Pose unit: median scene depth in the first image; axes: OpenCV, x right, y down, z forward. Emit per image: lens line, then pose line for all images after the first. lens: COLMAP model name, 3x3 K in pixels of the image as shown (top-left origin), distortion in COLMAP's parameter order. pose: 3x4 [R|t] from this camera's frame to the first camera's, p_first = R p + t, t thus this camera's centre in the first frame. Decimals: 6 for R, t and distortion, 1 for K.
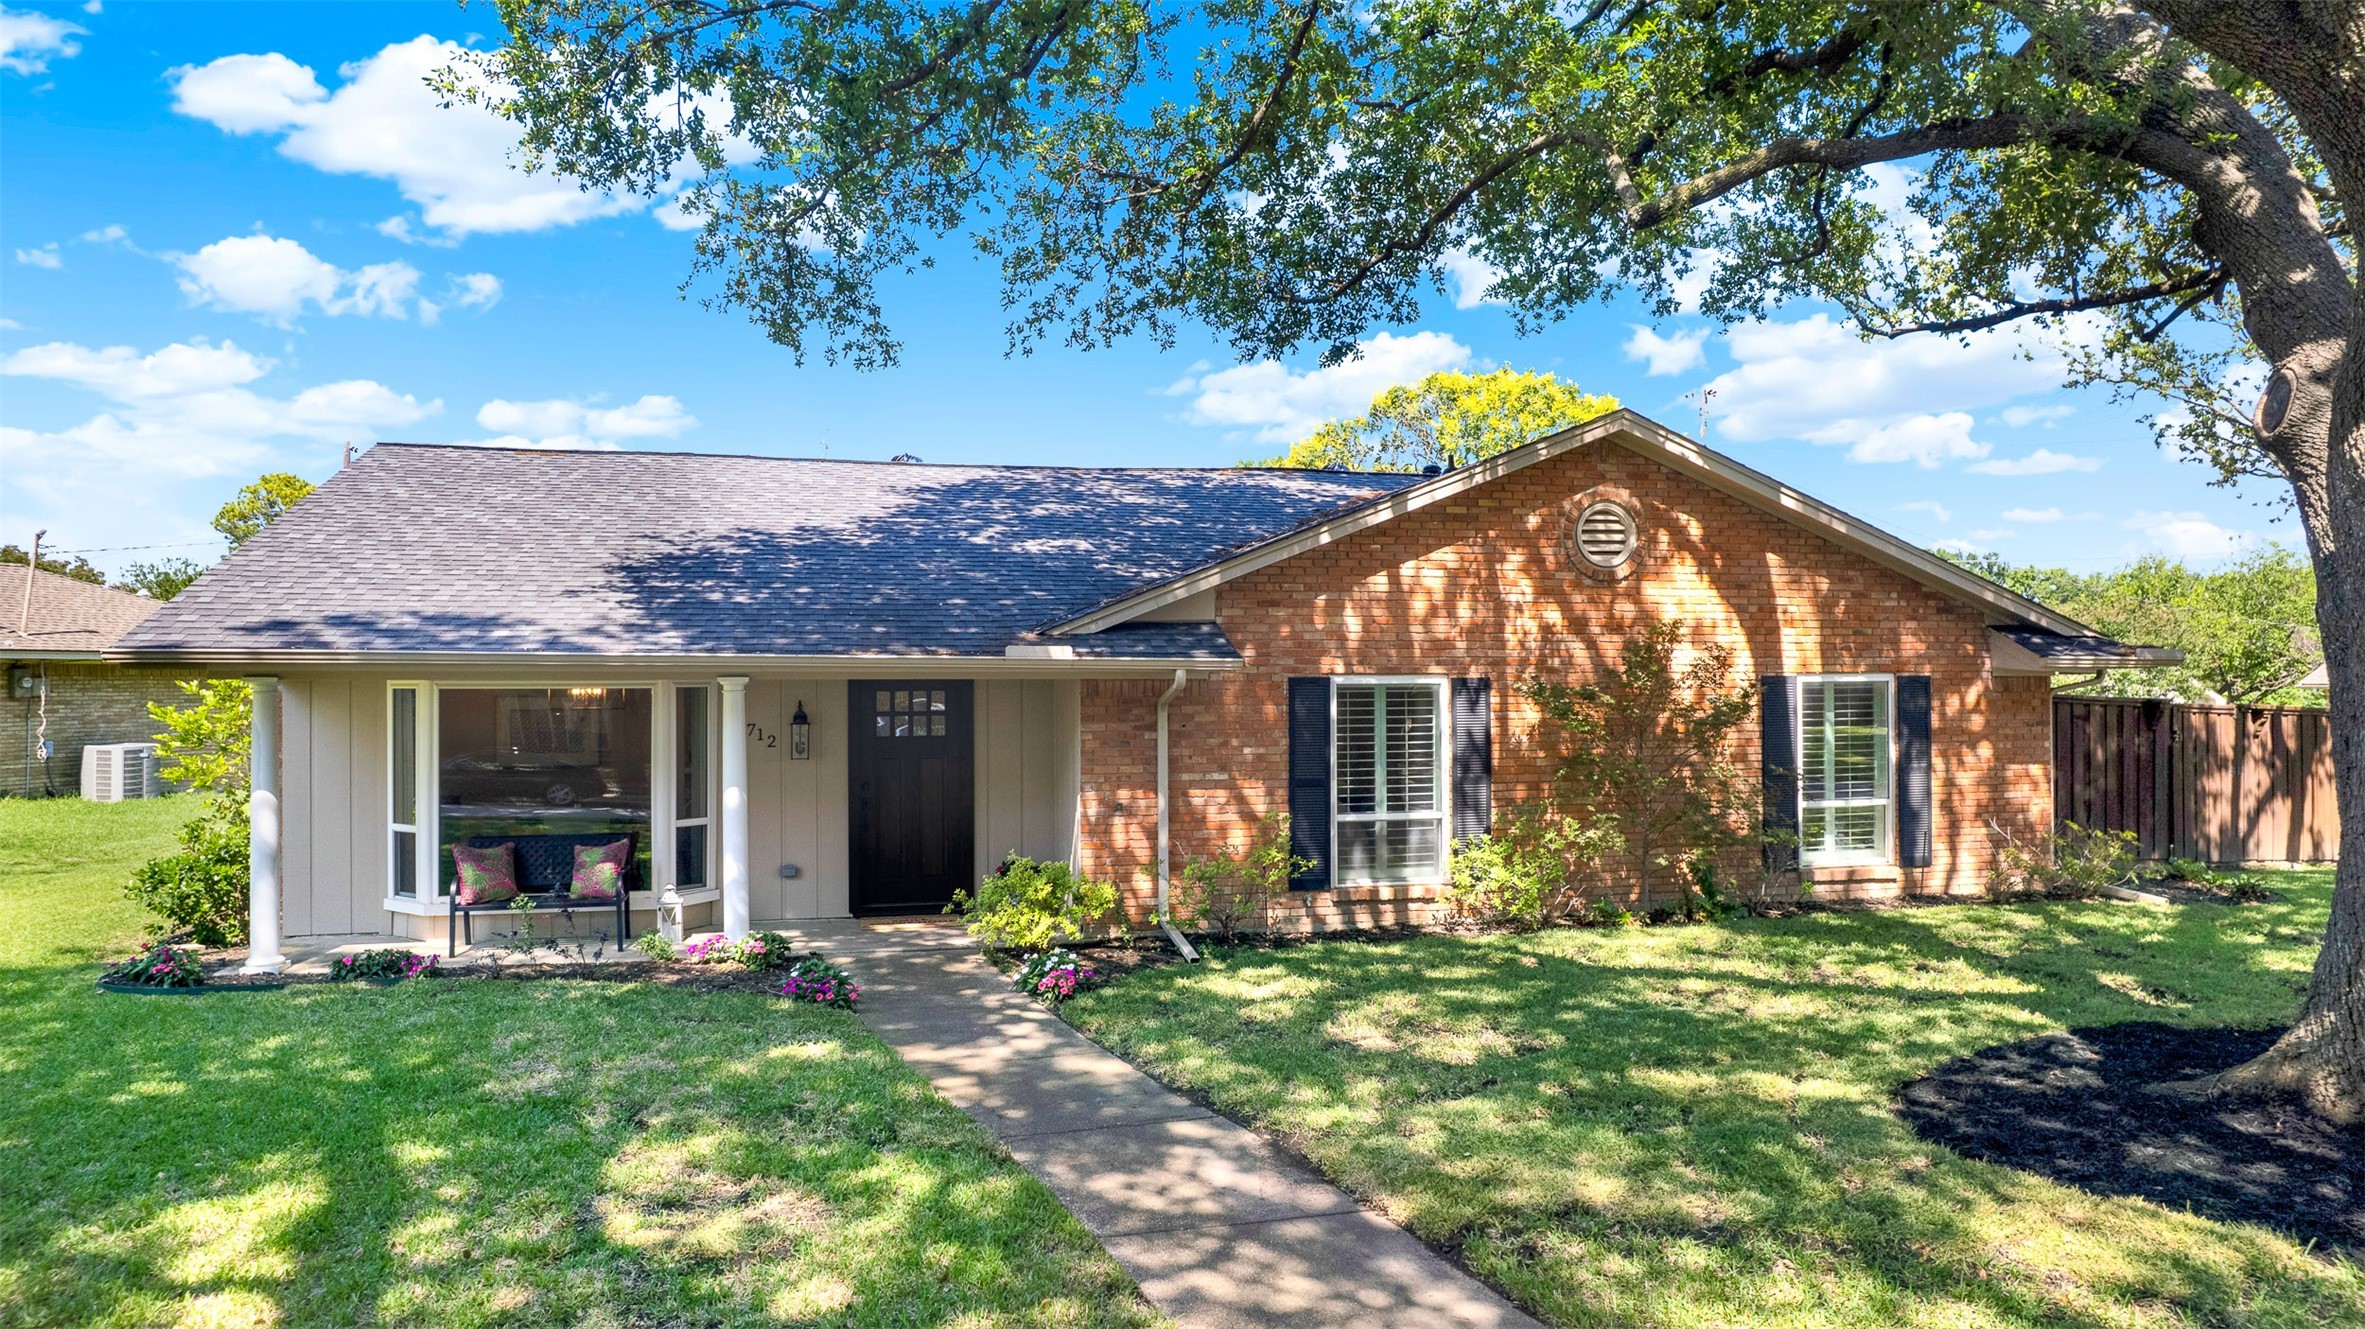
lens RADIAL K [[1520.2, 0, 1185.5], [0, 1520.2, 680.7], [0, 0, 1]] dist [-0.040450, 0.032027]
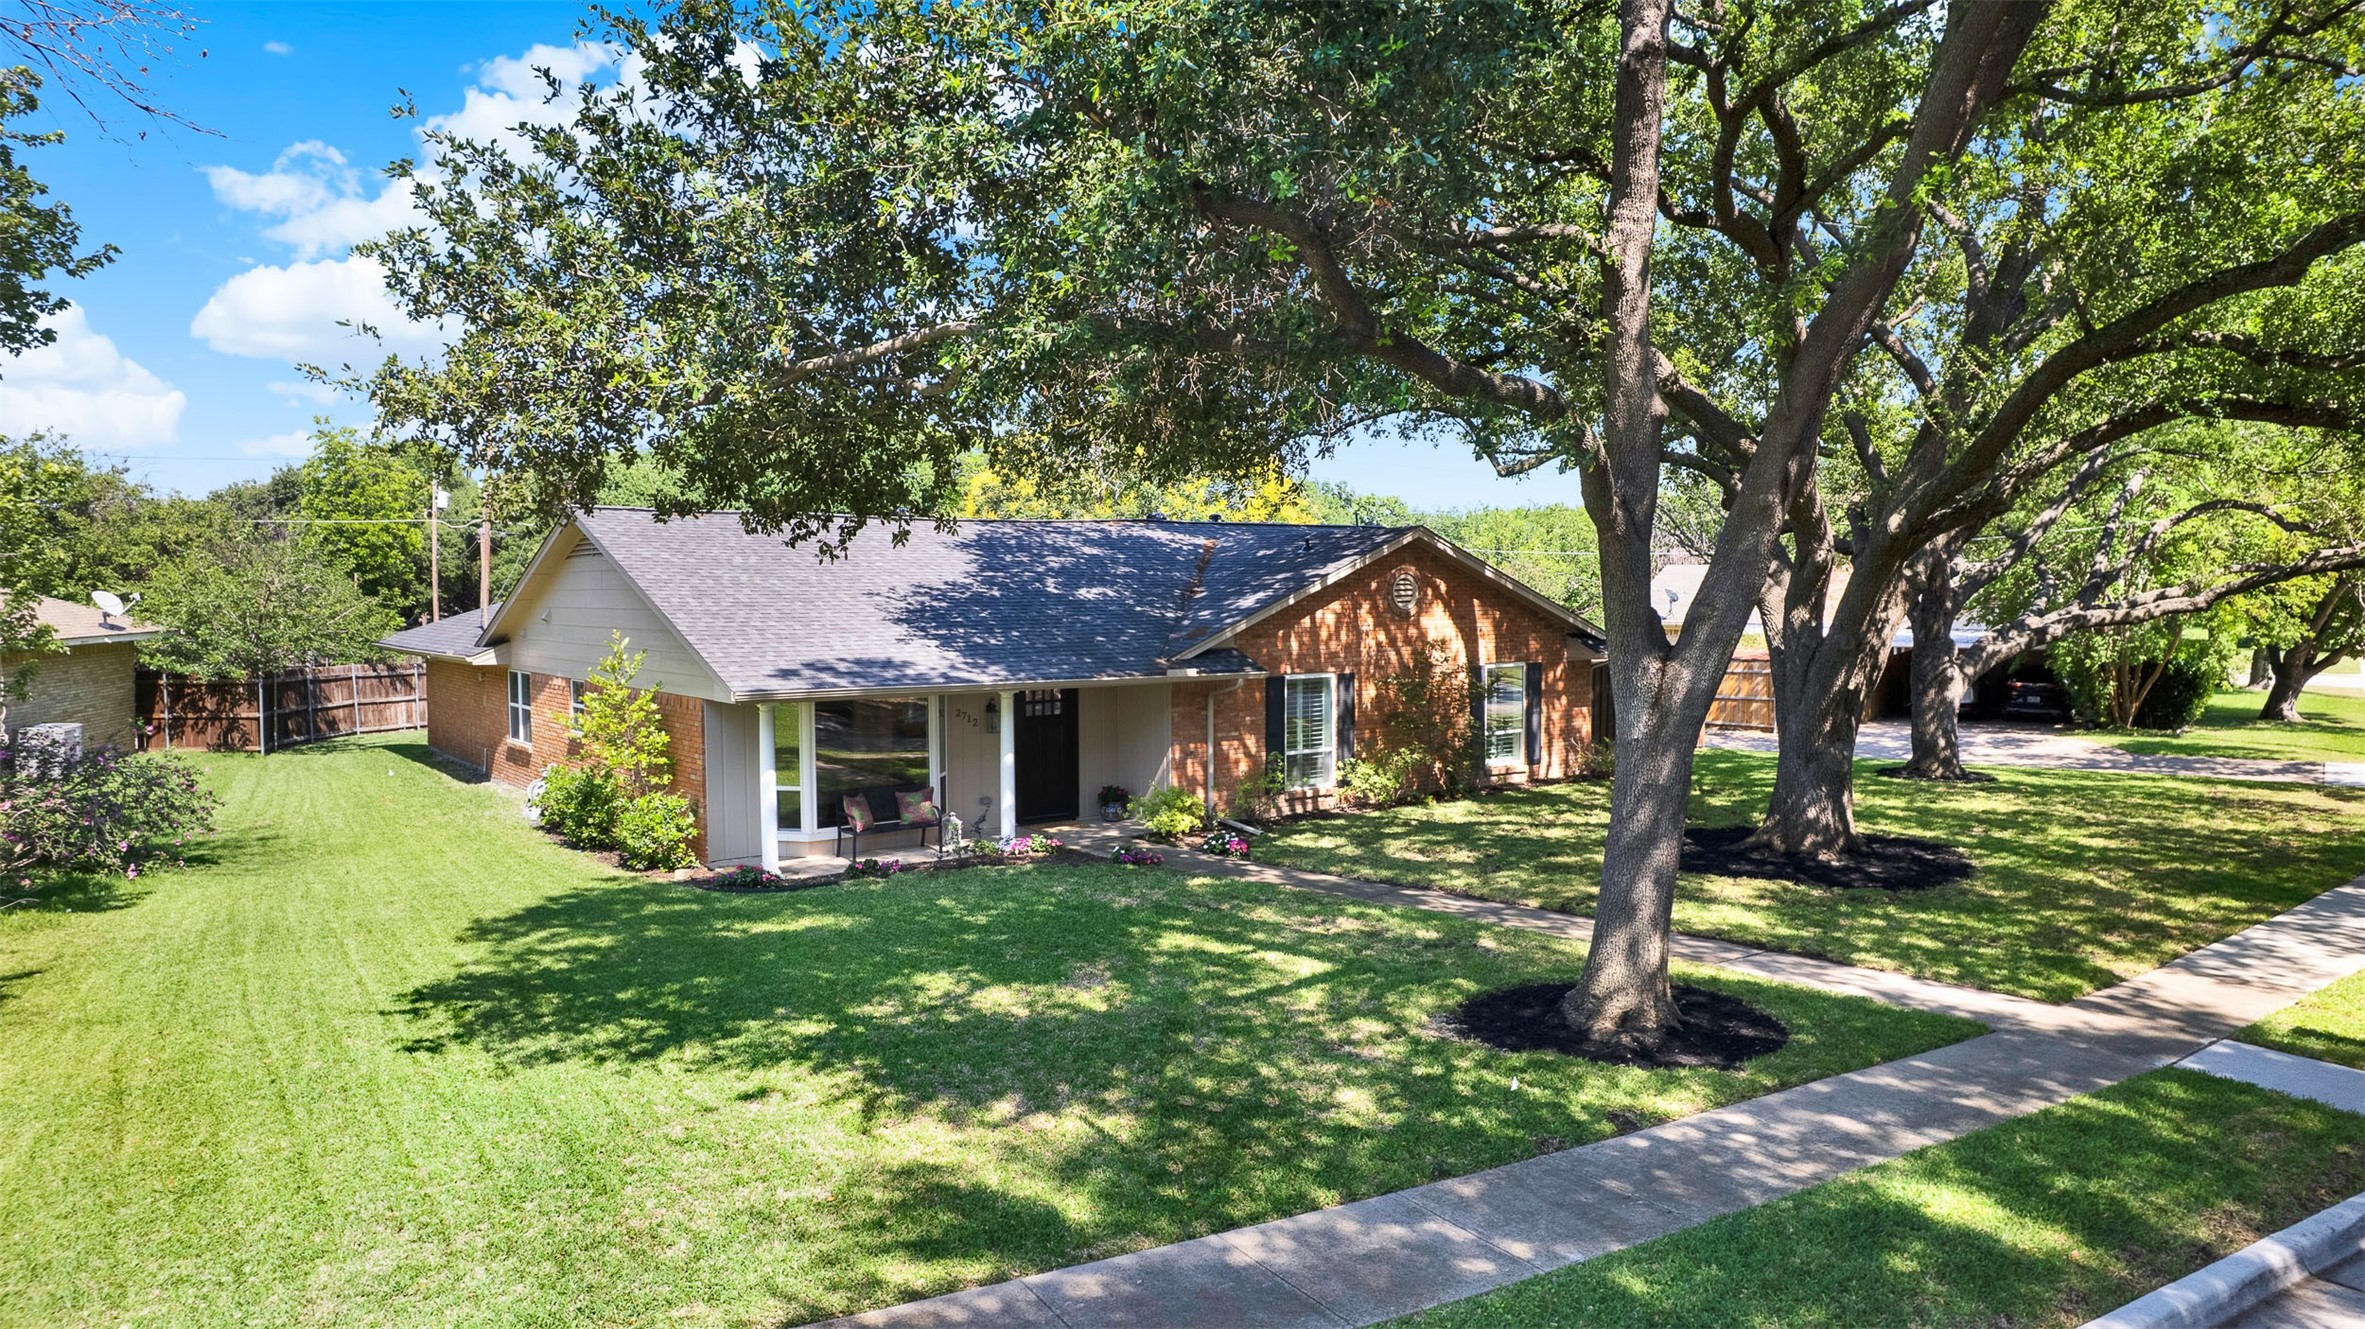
lens RADIAL K [[1520.2, 0, 1179.4], [0, 1520.2, 656.4], [0, 0, 1]] dist [-0.040450, 0.032027]
pose [[0.918881, -0.019575, 0.394050, -0.708431], [0.000077, 0.998777, 0.049437, -0.110843], [-0.394536, -0.045396, 0.917759, -0.587179]]
